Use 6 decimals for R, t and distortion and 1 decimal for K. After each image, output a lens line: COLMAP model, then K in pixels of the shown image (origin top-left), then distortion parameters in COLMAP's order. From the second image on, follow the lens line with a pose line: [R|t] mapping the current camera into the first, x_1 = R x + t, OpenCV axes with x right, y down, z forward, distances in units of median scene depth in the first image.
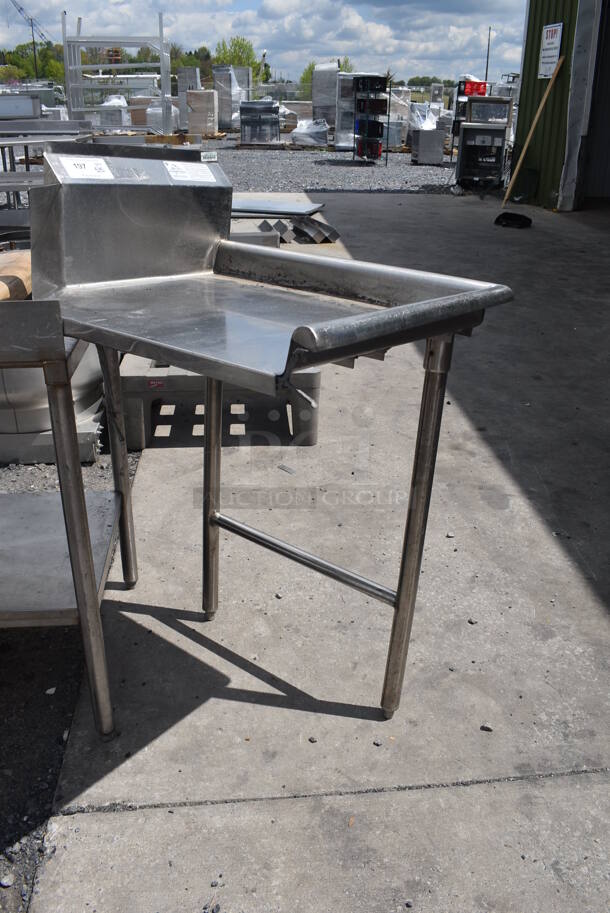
lens RADIAL K [[763.1, 0, 308.3], [0, 763.1, 467.1], [0, 0, 1]] dist [-0.093598, 0.013952]
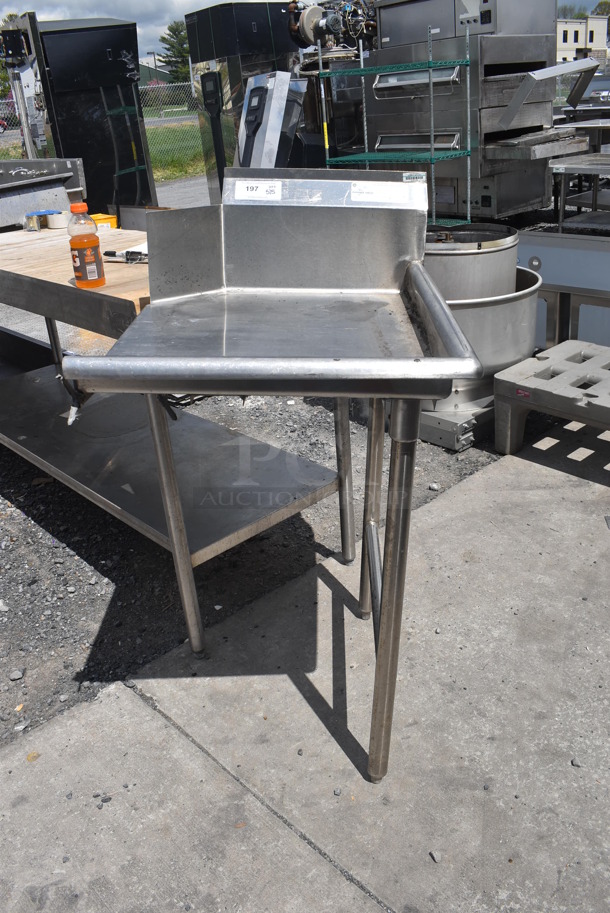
lens RADIAL K [[763.1, 0, 308.3], [0, 763.1, 467.1], [0, 0, 1]] dist [-0.093598, 0.013952]
pose [[0.605342, 0.297998, -0.738077, 0.675747], [-0.270386, 0.949119, 0.161446, -0.183008], [0.748634, 0.101836, 0.655116, 0.301049]]
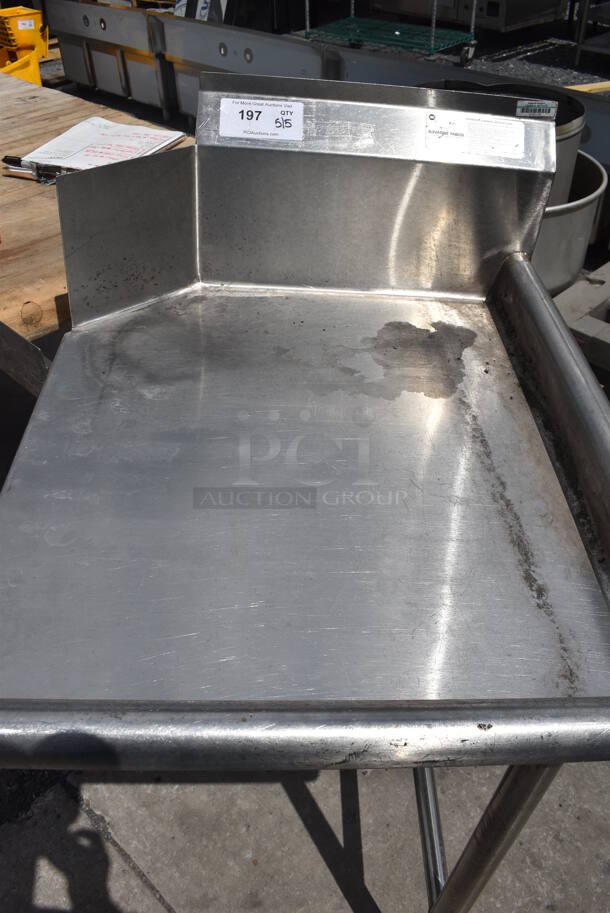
lens RADIAL K [[763.1, 0, 308.3], [0, 763.1, 467.1], [0, 0, 1]] dist [-0.093598, 0.013952]
pose [[0.640092, 0.487950, -0.593453, 0.237697], [-0.311916, 0.870948, 0.379682, -0.359683], [0.702132, -0.057924, 0.709686, 0.497712]]
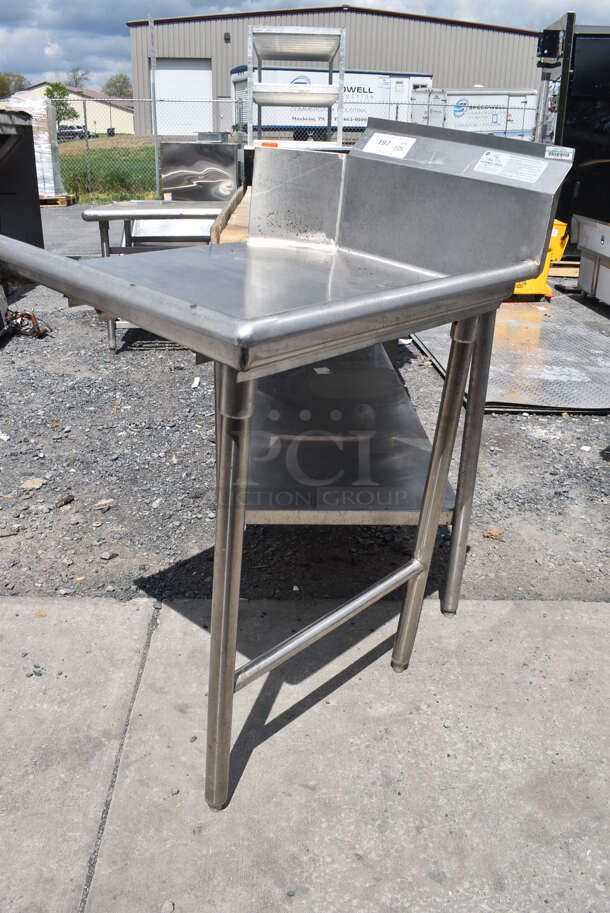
lens RADIAL K [[763.1, 0, 308.3], [0, 763.1, 467.1], [0, 0, 1]] dist [-0.093598, 0.013952]
pose [[-0.064401, 0.390840, -0.918203, 0.753418], [-0.459956, 0.804925, 0.374883, -0.345149], [0.885603, 0.446475, 0.127931, 0.878011]]
